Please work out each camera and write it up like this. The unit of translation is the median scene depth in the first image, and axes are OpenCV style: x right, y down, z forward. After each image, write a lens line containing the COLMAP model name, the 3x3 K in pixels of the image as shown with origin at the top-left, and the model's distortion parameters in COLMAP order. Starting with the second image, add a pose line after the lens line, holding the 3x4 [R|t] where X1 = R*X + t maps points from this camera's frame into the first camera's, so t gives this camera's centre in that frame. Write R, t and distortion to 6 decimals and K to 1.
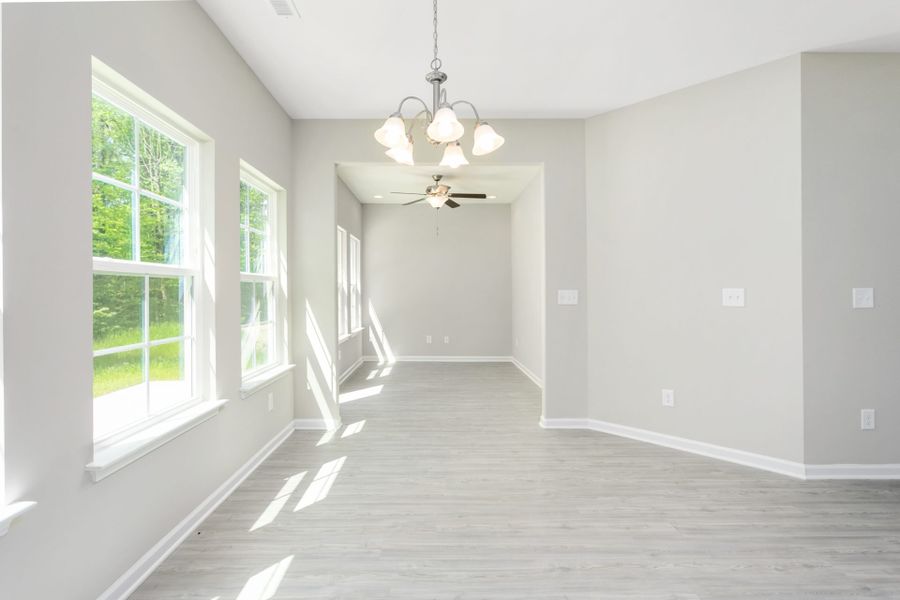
lens RADIAL K [[425.4, 0, 445.8], [0, 425.4, 296.0], [0, 0, 1]] dist [-0.001114, 0.000134]
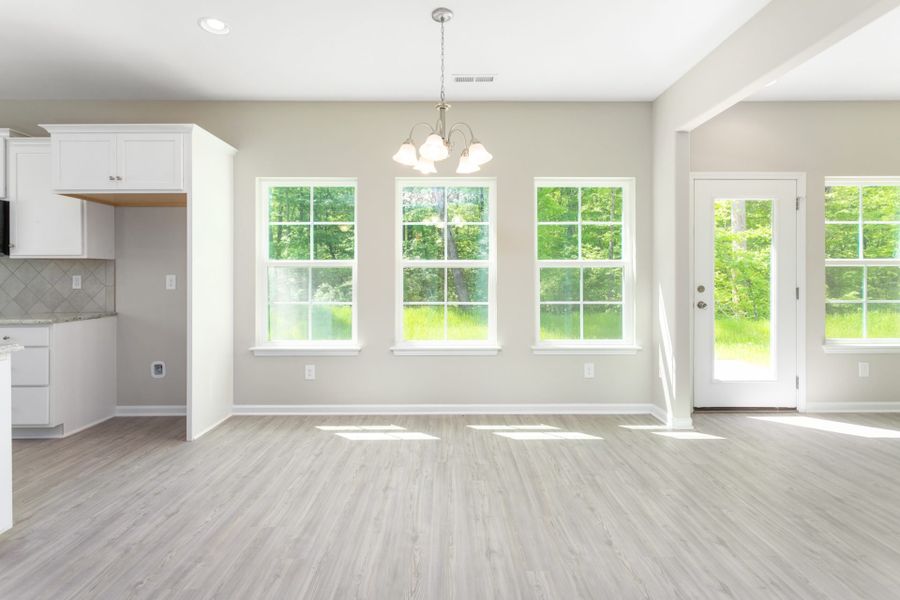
lens RADIAL K [[428.6, 0, 447.4], [0, 428.6, 276.5], [0, 0, 1]] dist [0.000562, -0.000365]
pose [[0.018227, 0.005391, -0.999819, 0.972342], [-0.011932, 0.999915, 0.005174, -0.011228], [0.999763, 0.011836, 0.018290, 0.761631]]
